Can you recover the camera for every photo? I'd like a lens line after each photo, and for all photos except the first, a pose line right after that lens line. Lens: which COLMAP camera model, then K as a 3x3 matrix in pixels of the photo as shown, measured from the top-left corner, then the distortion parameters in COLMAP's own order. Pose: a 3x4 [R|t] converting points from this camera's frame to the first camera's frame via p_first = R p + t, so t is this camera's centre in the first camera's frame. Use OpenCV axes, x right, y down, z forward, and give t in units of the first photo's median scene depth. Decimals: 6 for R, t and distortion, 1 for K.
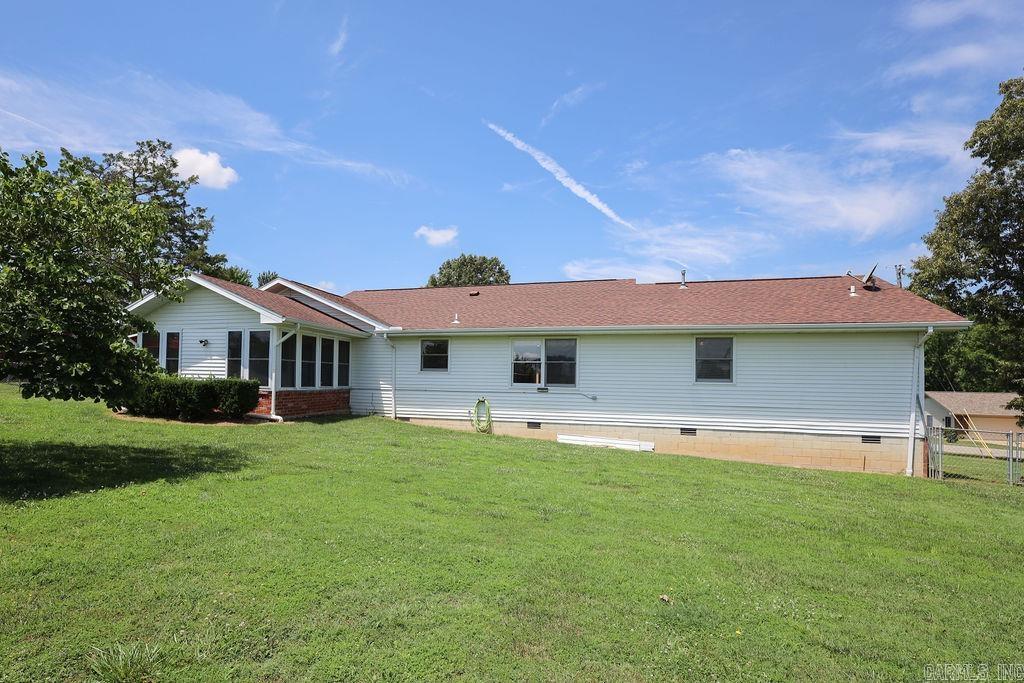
lens RADIAL K [[538.5, 0, 511.0], [0, 538.5, 368.3], [0, 0, 1]] dist [-0.001506, 0.000102]
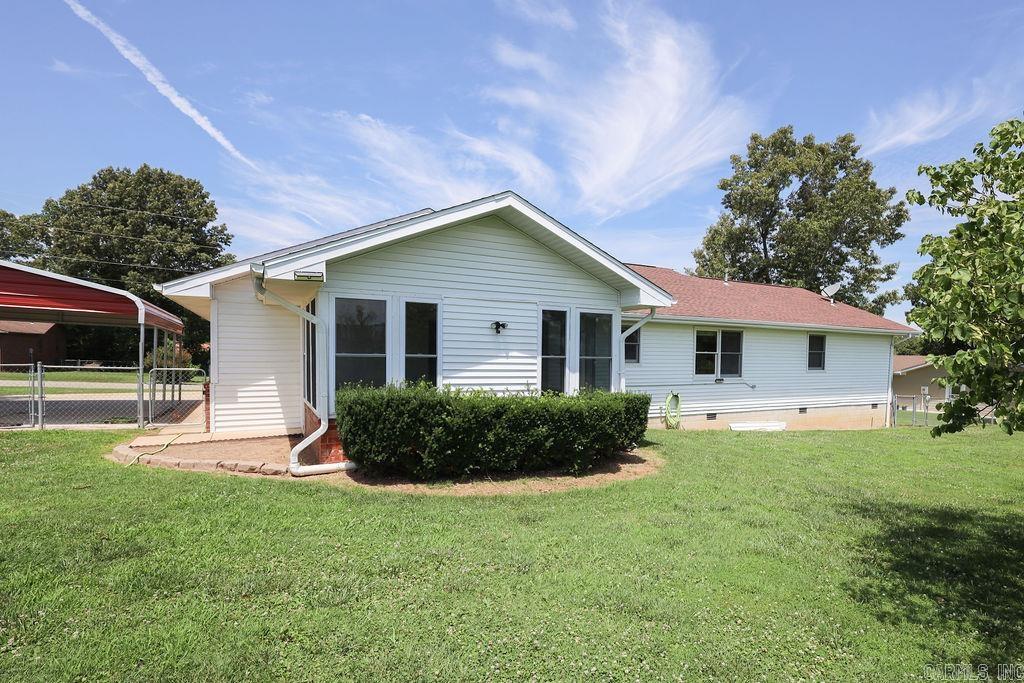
lens RADIAL K [[520.5, 0, 511.5], [0, 520.5, 364.3], [0, 0, 1]] dist [-0.001987, -0.000180]
pose [[0.696327, -0.027697, 0.717190, -0.173915], [-0.028893, 0.997363, 0.066569, -0.008363], [-0.717143, -0.067075, 0.693691, 0.116591]]
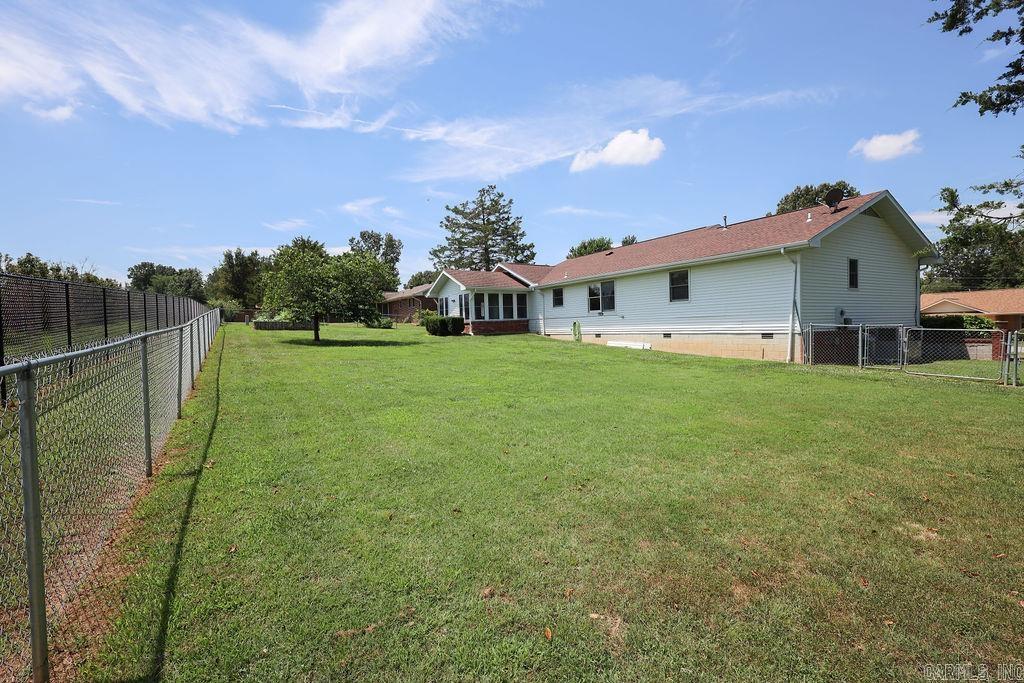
lens RADIAL K [[479.9, 0, 512.0], [0, 479.9, 341.5], [0, 0, 1]] dist [-0.009273, 0.000020]
pose [[0.736504, -0.019883, -0.676140, 0.161602], [0.063269, 0.997211, 0.039592, 0.009459], [0.673467, -0.071939, 0.735708, -0.049227]]
